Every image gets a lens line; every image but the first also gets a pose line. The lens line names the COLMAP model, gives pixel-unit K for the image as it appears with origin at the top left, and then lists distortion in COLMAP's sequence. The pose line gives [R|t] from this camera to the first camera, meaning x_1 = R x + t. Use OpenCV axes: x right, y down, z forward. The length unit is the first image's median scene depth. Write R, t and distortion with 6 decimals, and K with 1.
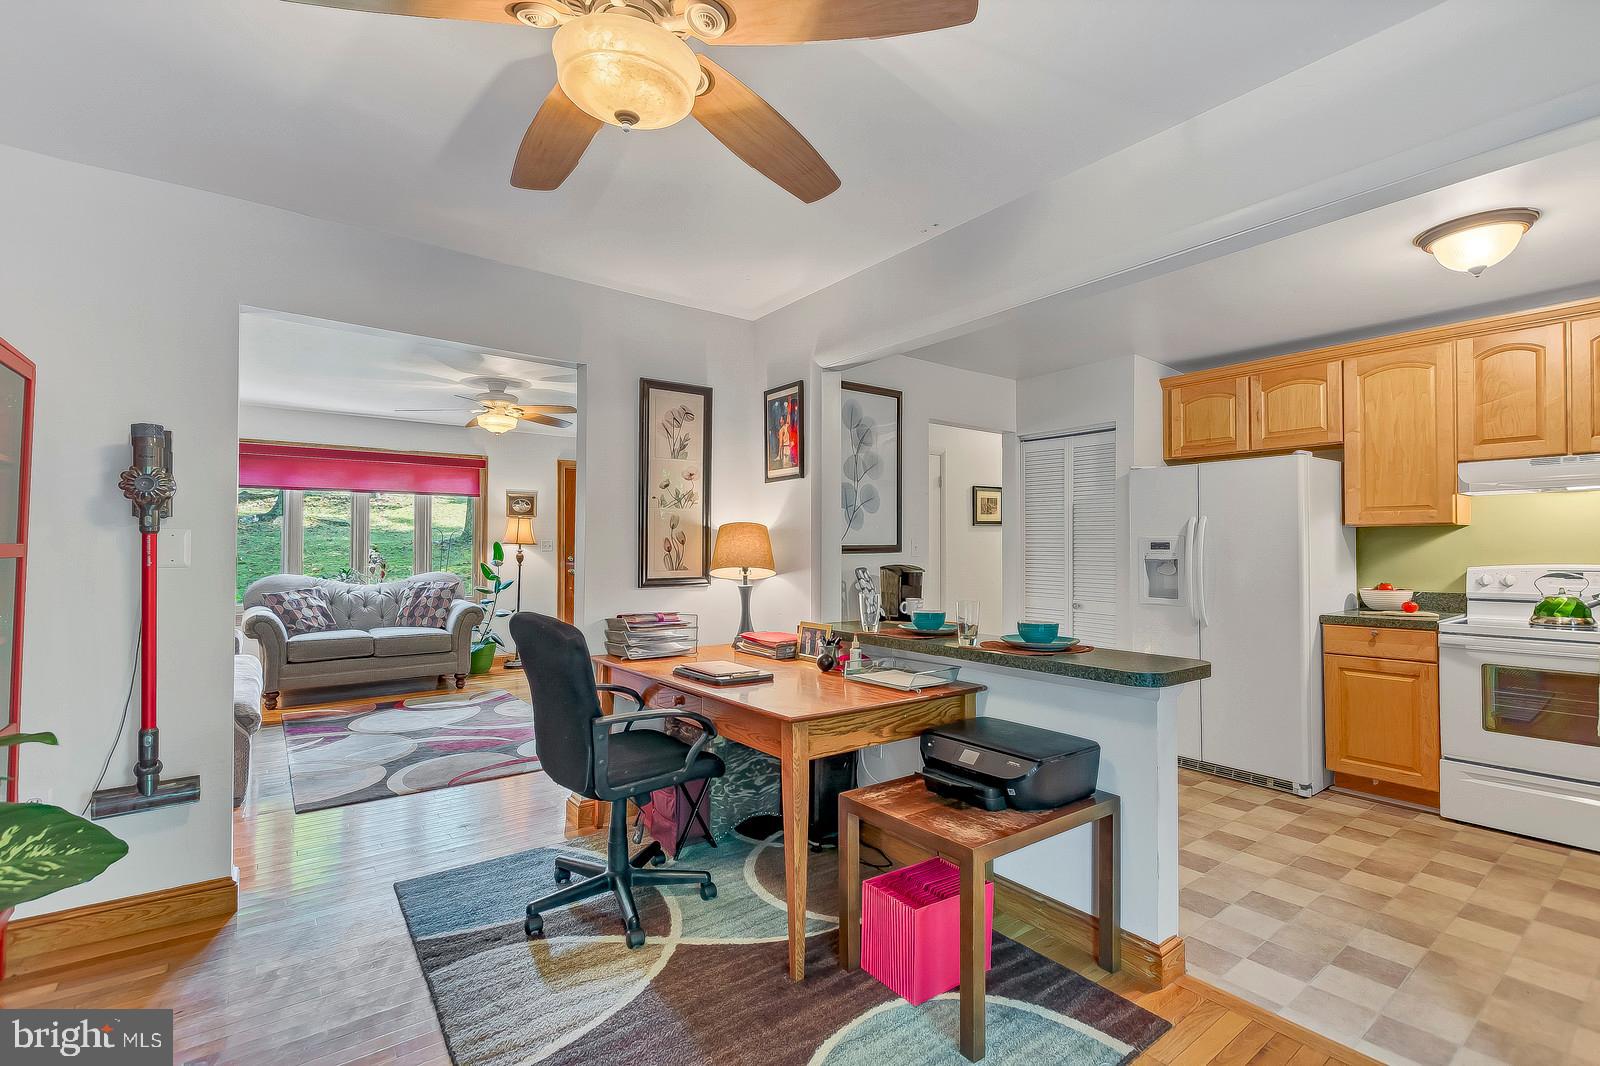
lens RADIAL K [[720.5, 0, 795.5], [0, 720.5, 552.2], [0, 0, 1]] dist [0.000380, 0.000016]
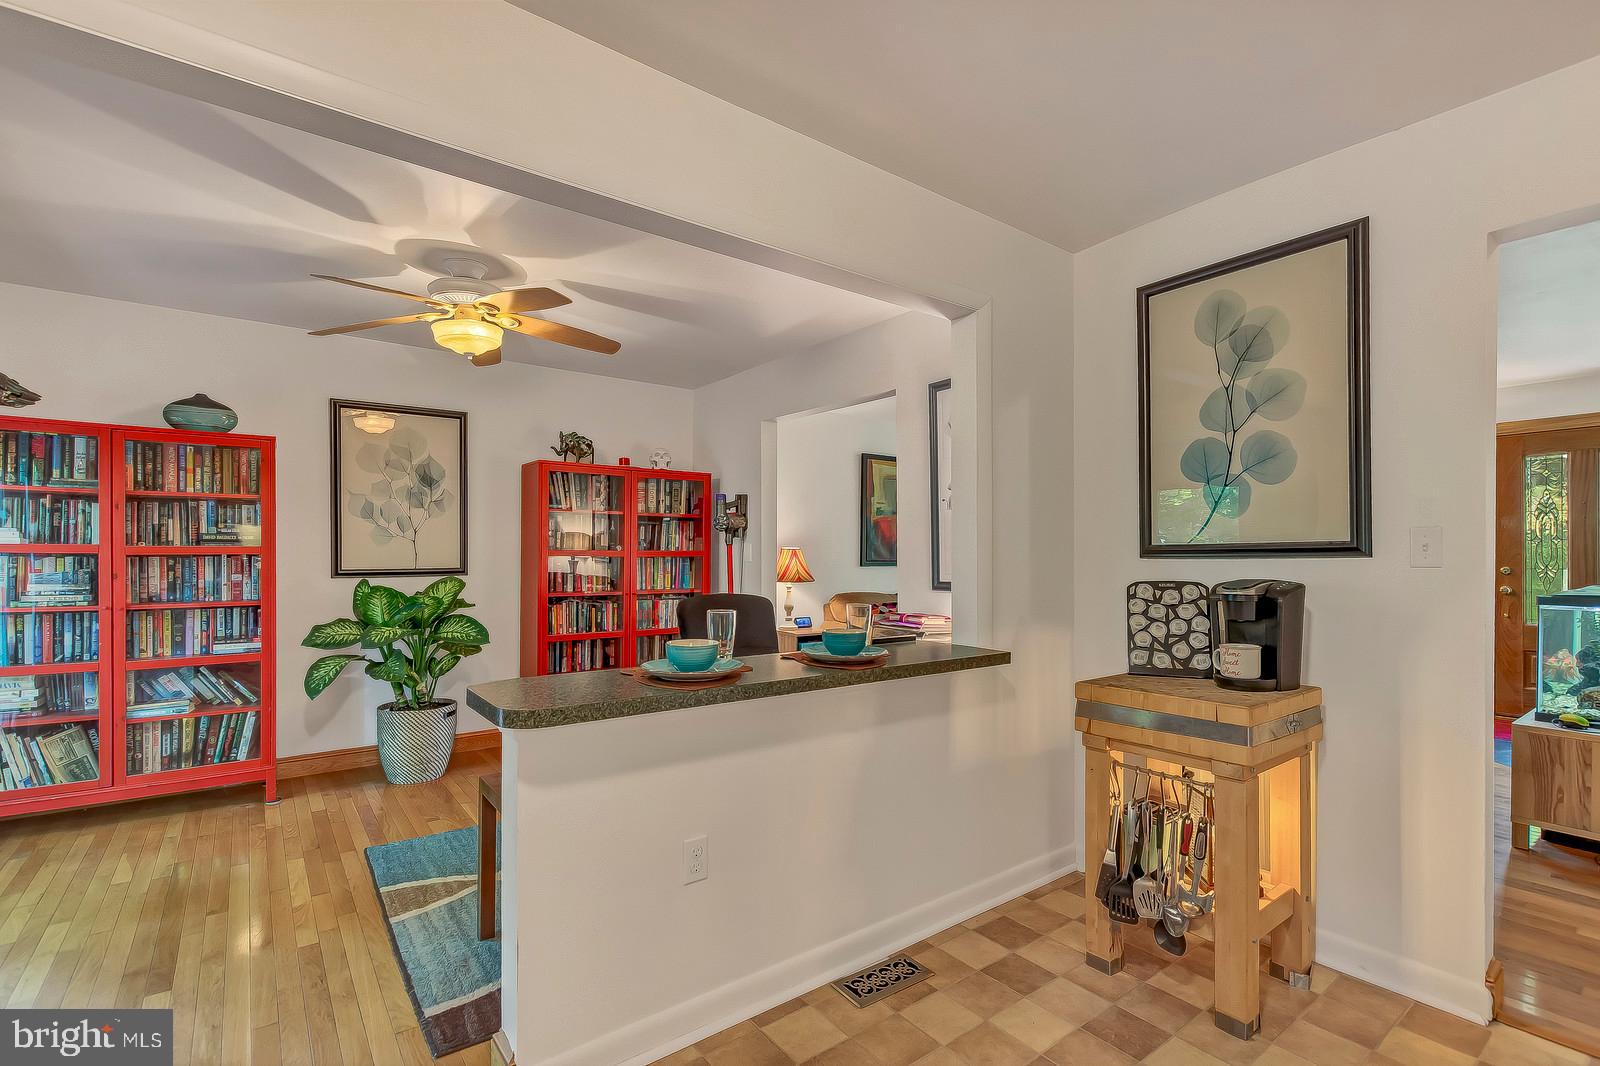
lens RADIAL K [[720.5, 0, 795.5], [0, 720.5, 552.2], [0, 0, 1]] dist [0.000380, 0.000016]
pose [[0.001861, -0.002728, -0.999995, 0.651050], [-0.003115, 0.999991, -0.002734, -0.000442], [0.999993, 0.003120, 0.001853, 0.652562]]
